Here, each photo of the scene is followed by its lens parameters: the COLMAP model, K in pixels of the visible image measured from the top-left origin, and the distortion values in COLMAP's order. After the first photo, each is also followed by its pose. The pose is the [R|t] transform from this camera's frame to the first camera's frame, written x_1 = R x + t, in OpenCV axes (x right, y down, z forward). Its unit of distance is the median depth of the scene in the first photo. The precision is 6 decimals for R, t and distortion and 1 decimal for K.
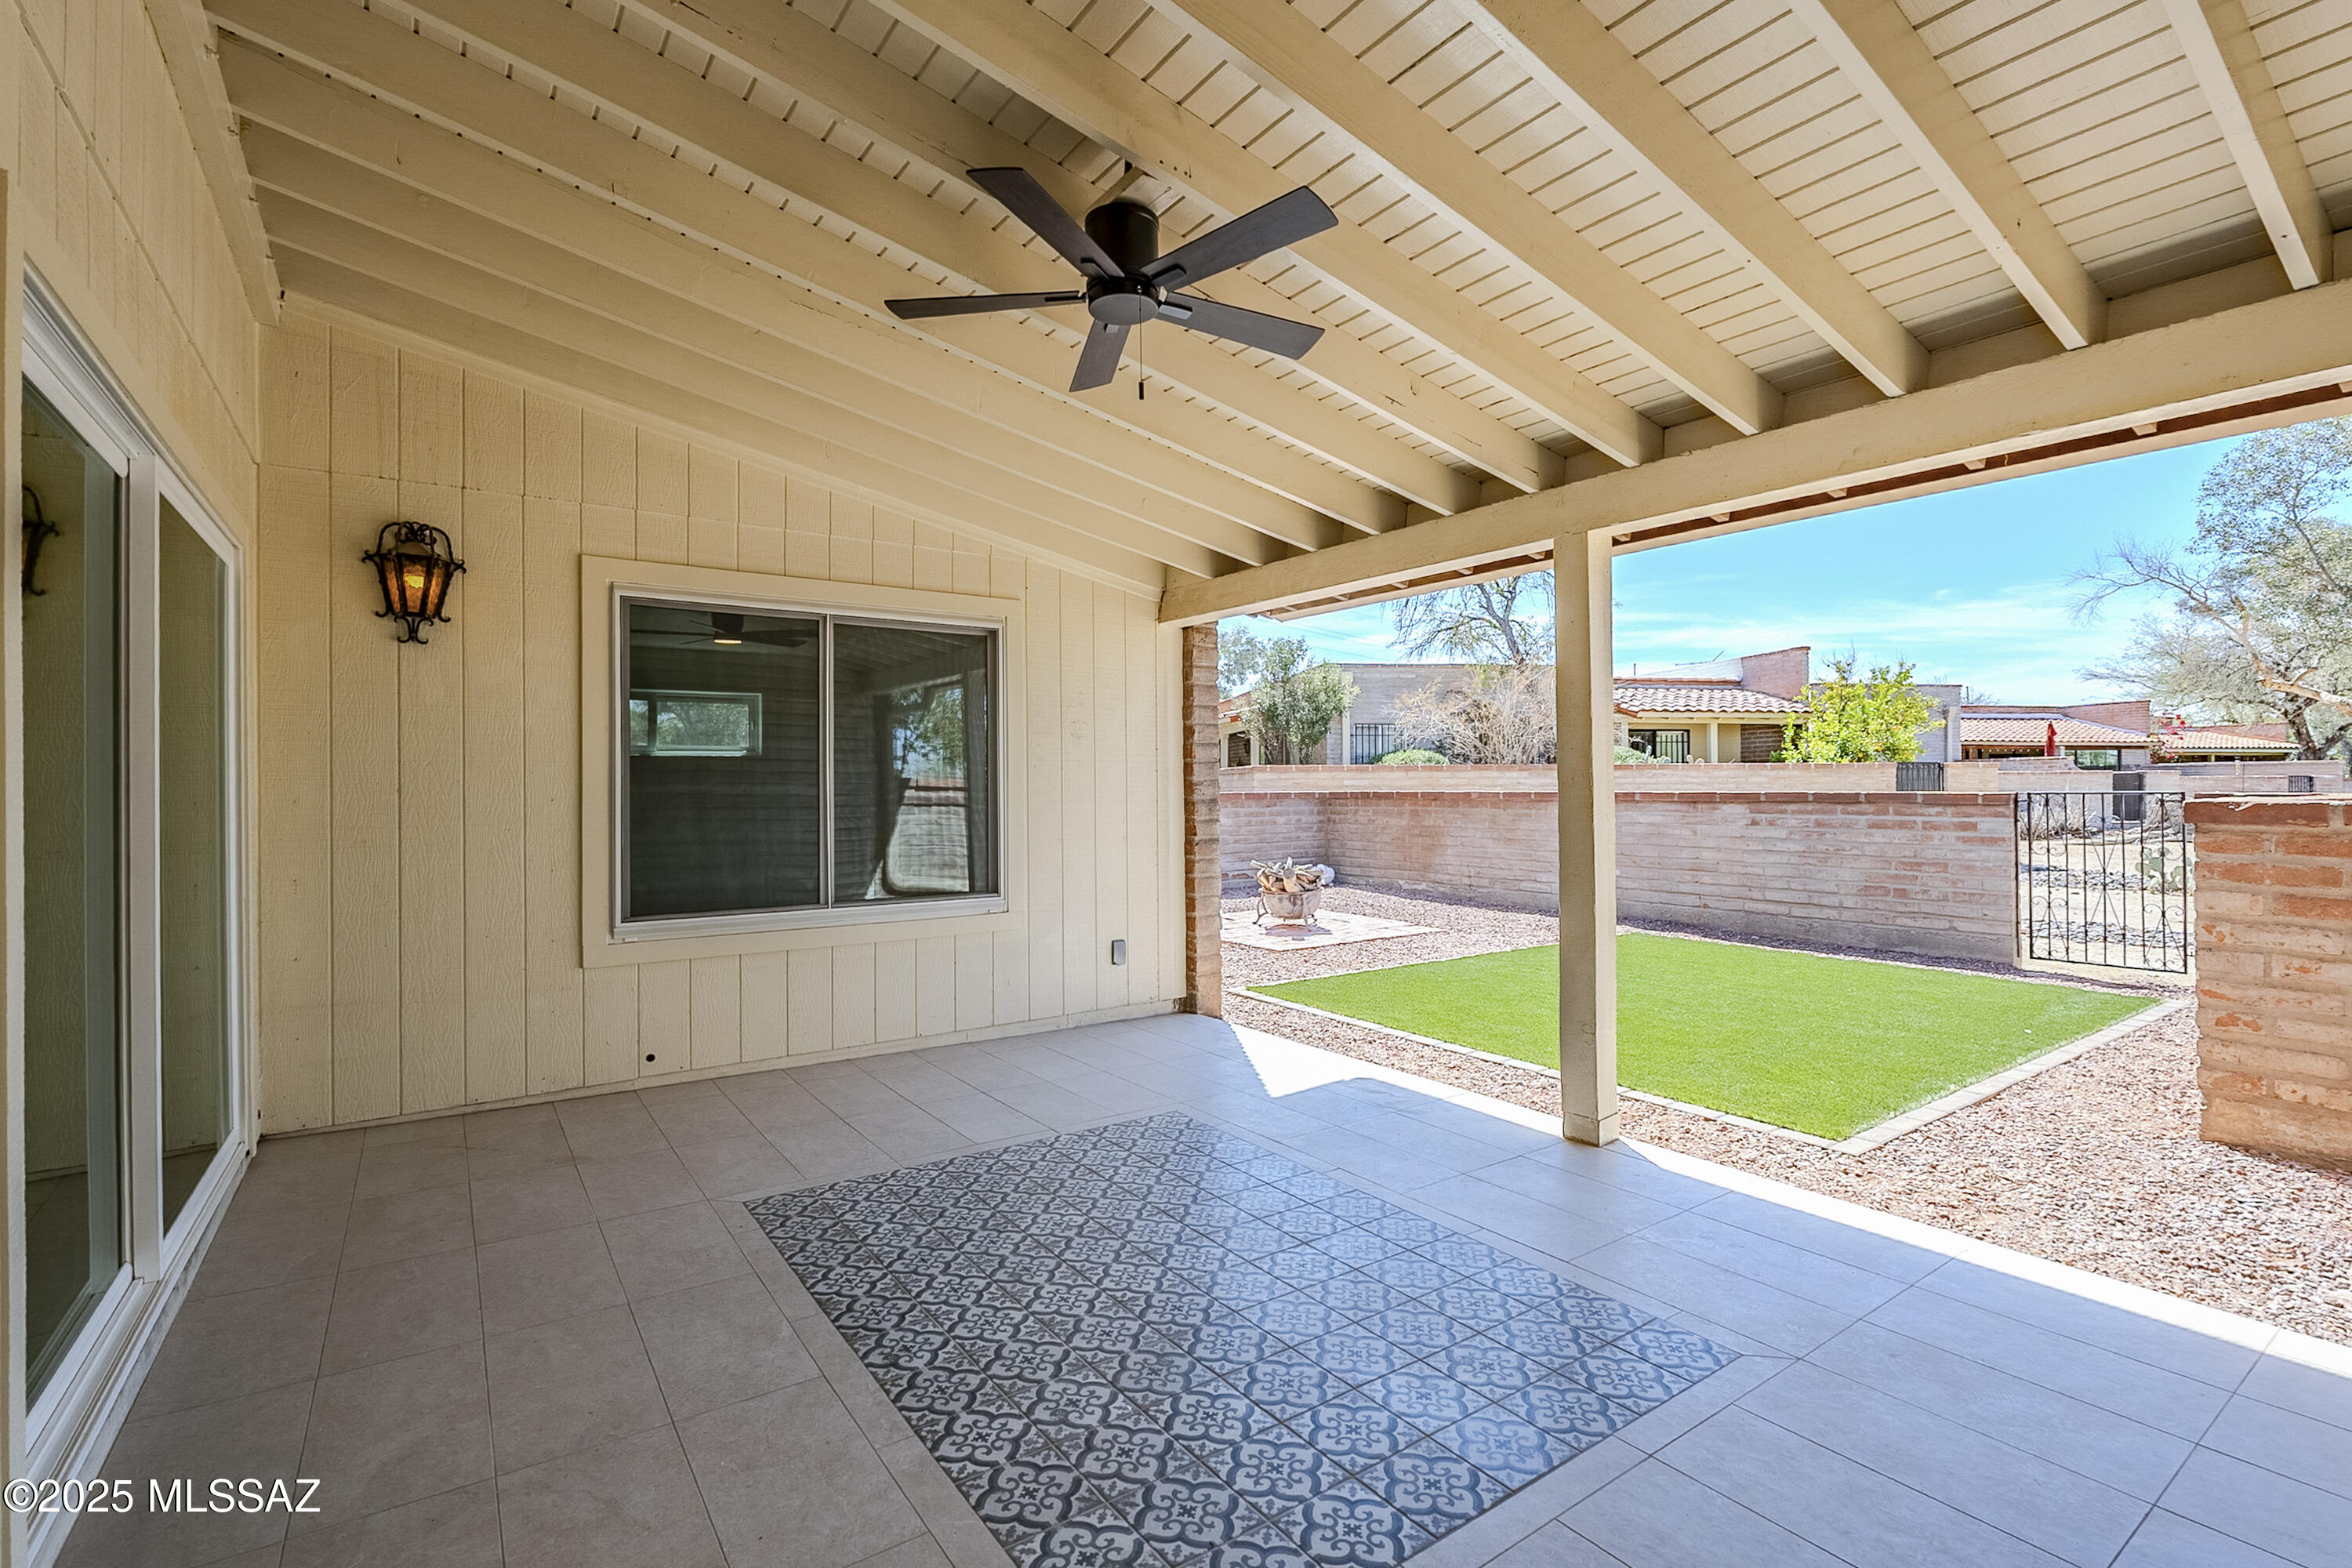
lens RADIAL K [[1064.0, 0, 1183.6], [0, 1064.0, 781.6], [0, 0, 1]] dist [-0.000687, 0.000388]
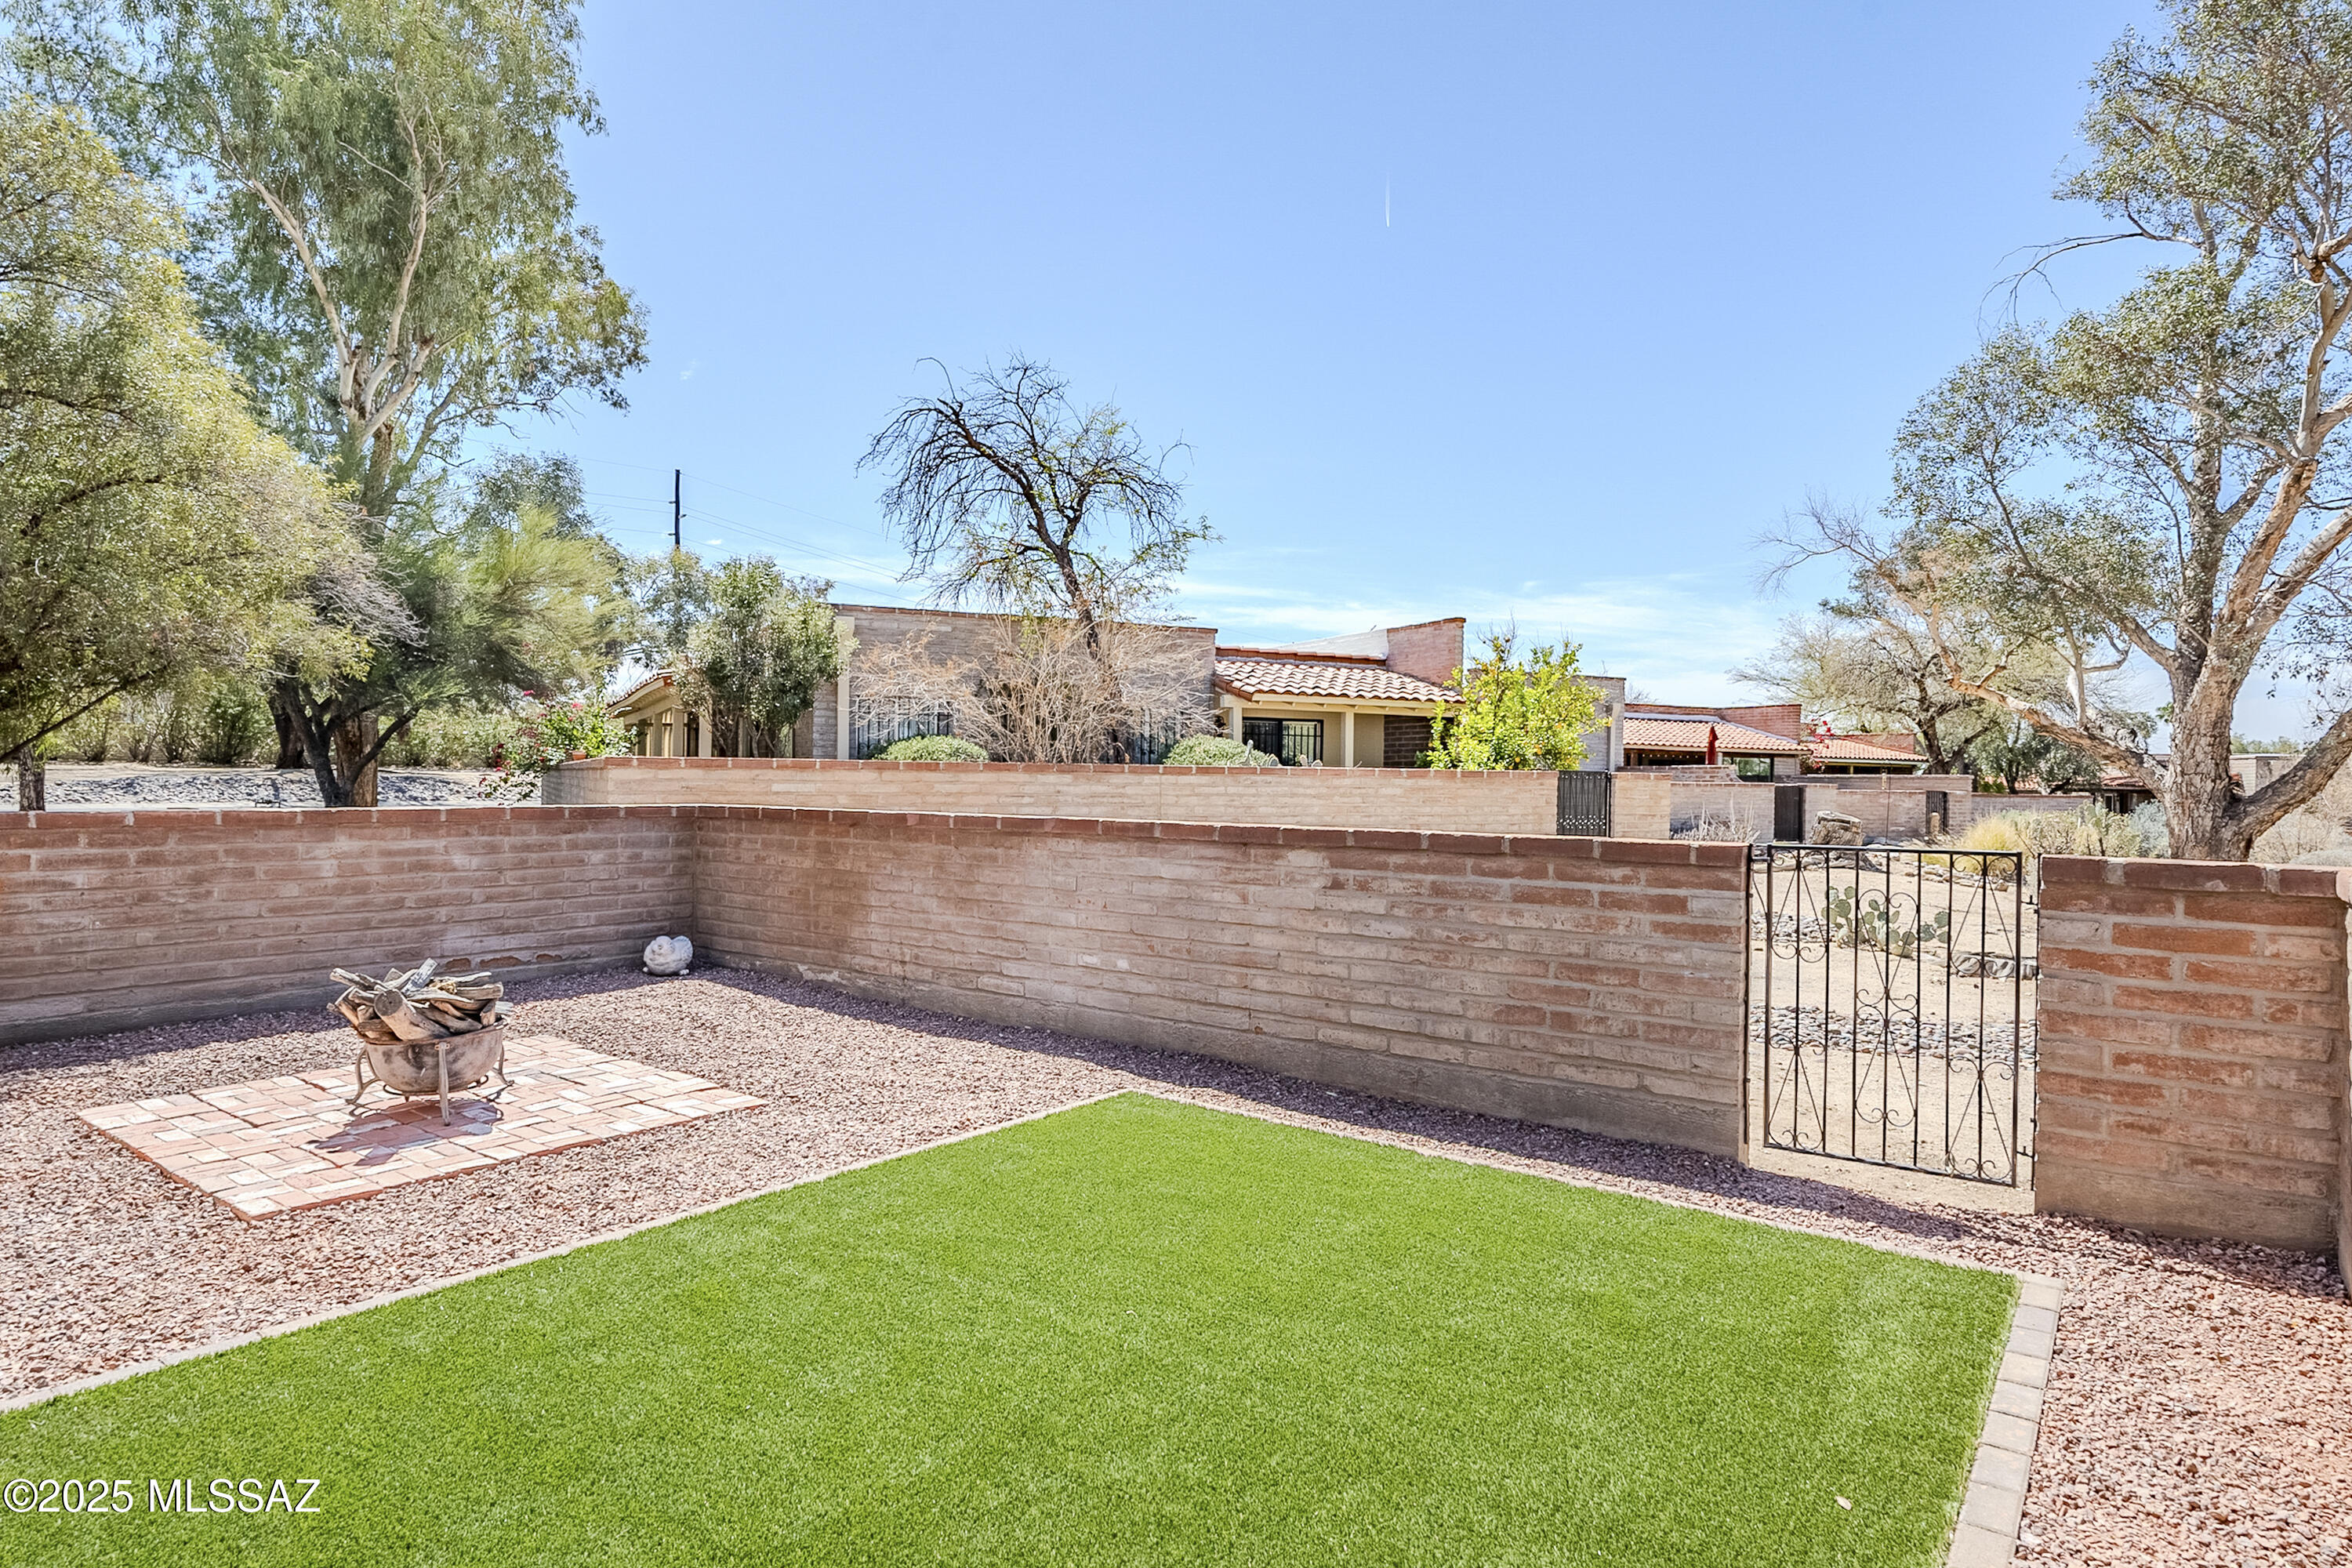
lens RADIAL K [[1296.8, 0, 1172.3], [0, 1296.8, 800.8], [0, 0, 1]] dist [-0.001048, -0.000576]
pose [[0.954342, 0.012826, 0.298442, 0.206027], [-0.019115, 0.999652, 0.018164, -0.012772], [-0.298105, -0.023040, 0.954255, 0.311108]]
